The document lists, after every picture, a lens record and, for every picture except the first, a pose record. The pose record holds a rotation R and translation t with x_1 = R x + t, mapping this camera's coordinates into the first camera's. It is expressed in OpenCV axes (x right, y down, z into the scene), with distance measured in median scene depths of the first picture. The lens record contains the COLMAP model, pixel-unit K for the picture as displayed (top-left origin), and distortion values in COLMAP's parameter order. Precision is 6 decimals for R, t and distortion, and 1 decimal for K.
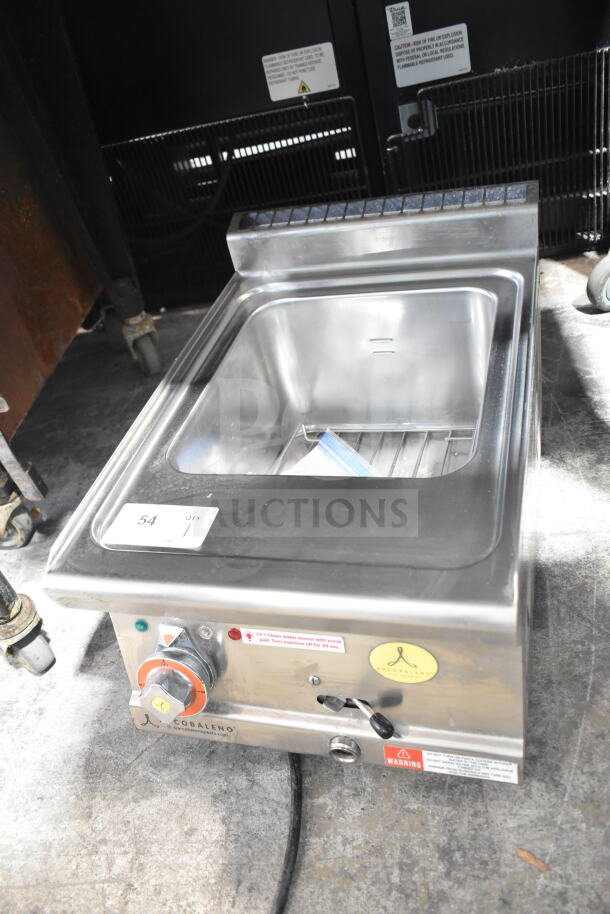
lens RADIAL K [[771.7, 0, 302.7], [0, 771.7, 457.4], [0, 0, 1]] dist [-0.003065, -0.000672]
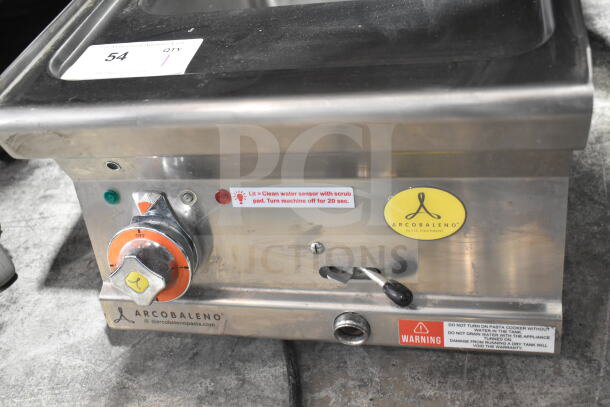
lens RADIAL K [[677.9, 0, 306.2], [0, 677.9, 203.4], [0, 0, 1]] dist [-0.006601, 0.000000]
pose [[0.997364, -0.013345, 0.071321, -0.049257], [0.012242, 0.999799, 0.015883, 0.222355], [-0.071519, -0.014968, 0.997327, 0.241490]]
